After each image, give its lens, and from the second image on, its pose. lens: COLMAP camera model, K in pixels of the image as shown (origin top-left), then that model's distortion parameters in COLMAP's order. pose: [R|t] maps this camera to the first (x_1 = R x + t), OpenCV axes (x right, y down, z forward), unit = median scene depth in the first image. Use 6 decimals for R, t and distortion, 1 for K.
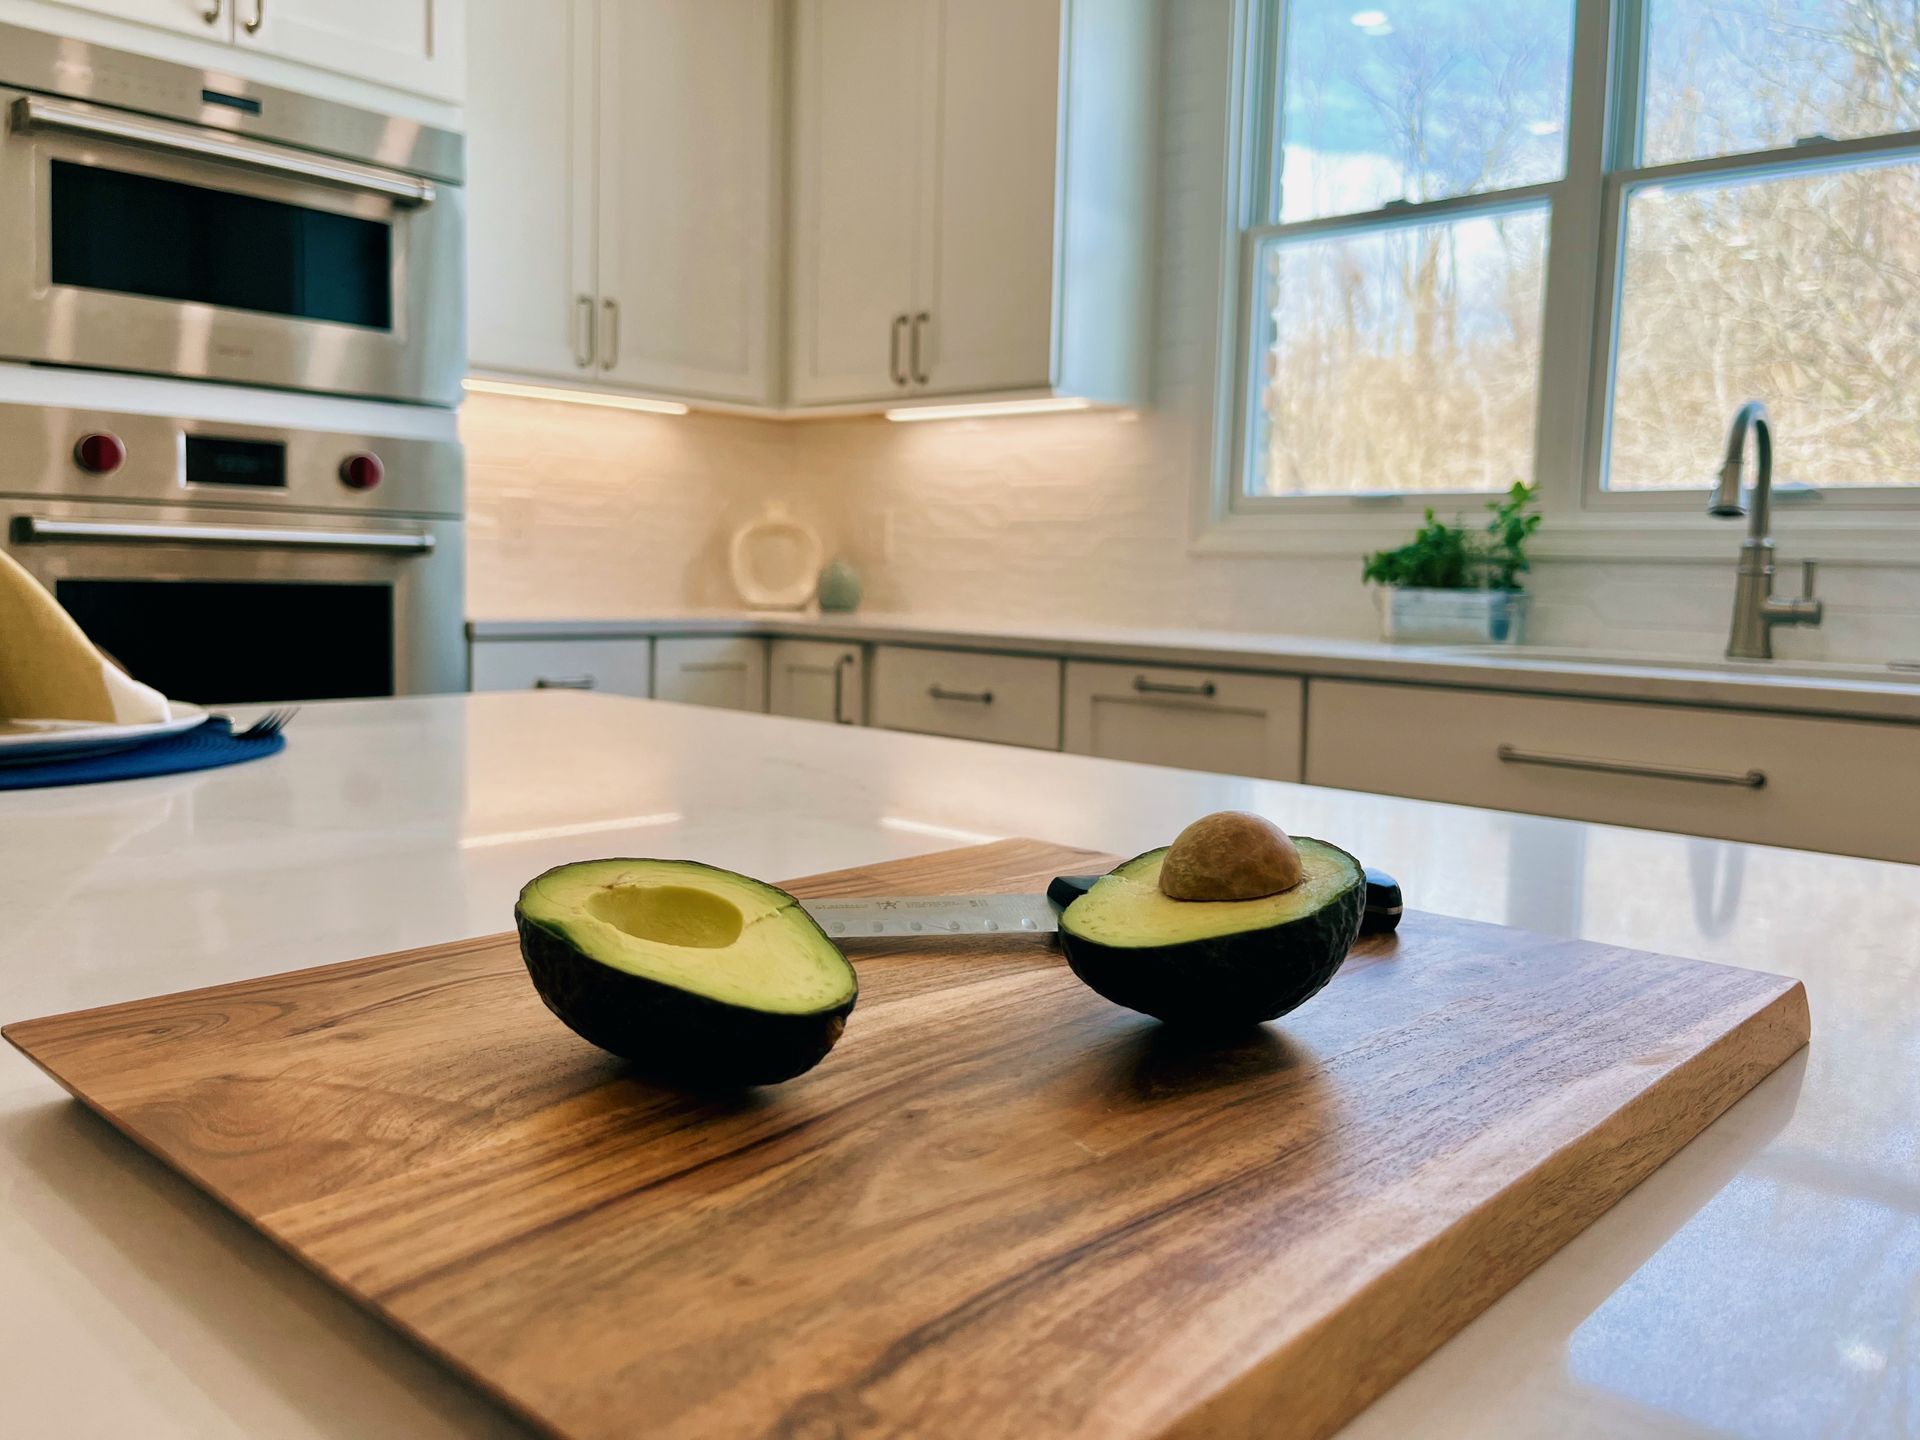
lens RADIAL K [[1510.8, 0, 966.5], [0, 1510.8, 704.3], [0, 0, 1]] dist [0.060358, -0.104968]
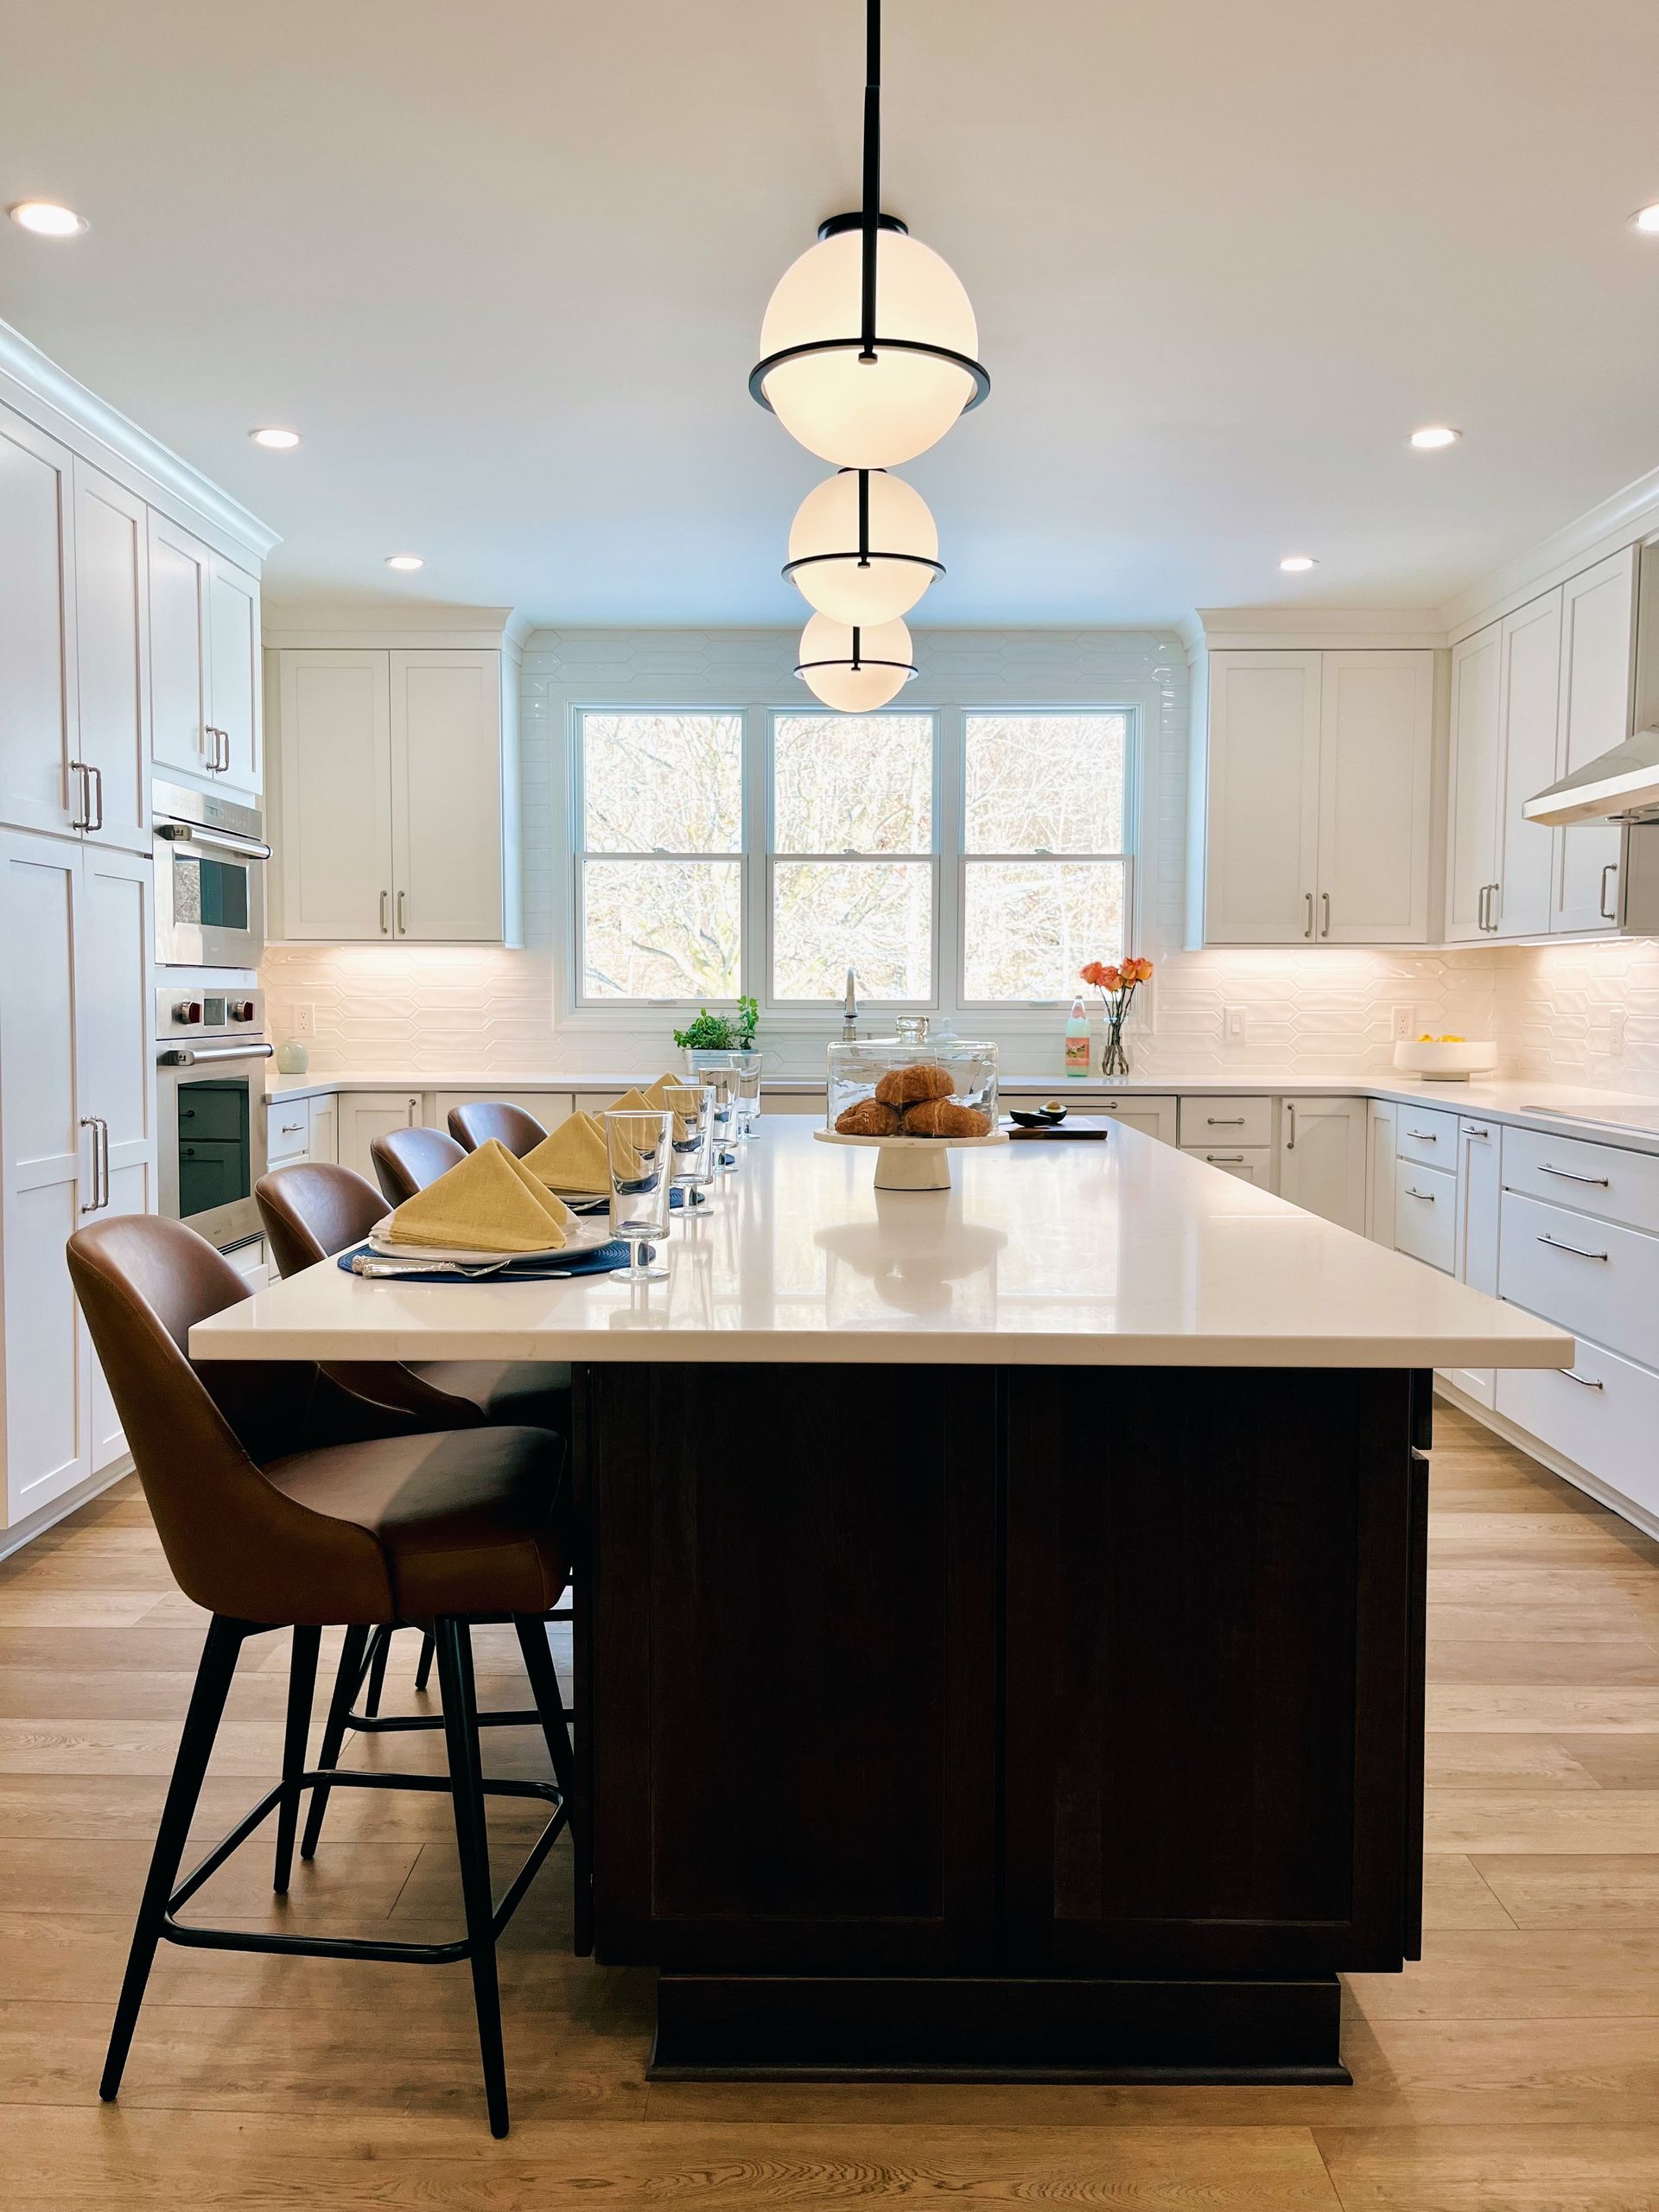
lens RADIAL K [[1677.1, 0, 830.4], [0, 1677.1, 1109.7], [0, 0, 1]] dist [0.046212, -0.096025]
pose [[0.750130, -0.069485, 0.657630, -1.070776], [0.073673, 0.997055, 0.021313, -0.030265], [-0.657174, 0.032463, 0.753040, -0.811299]]
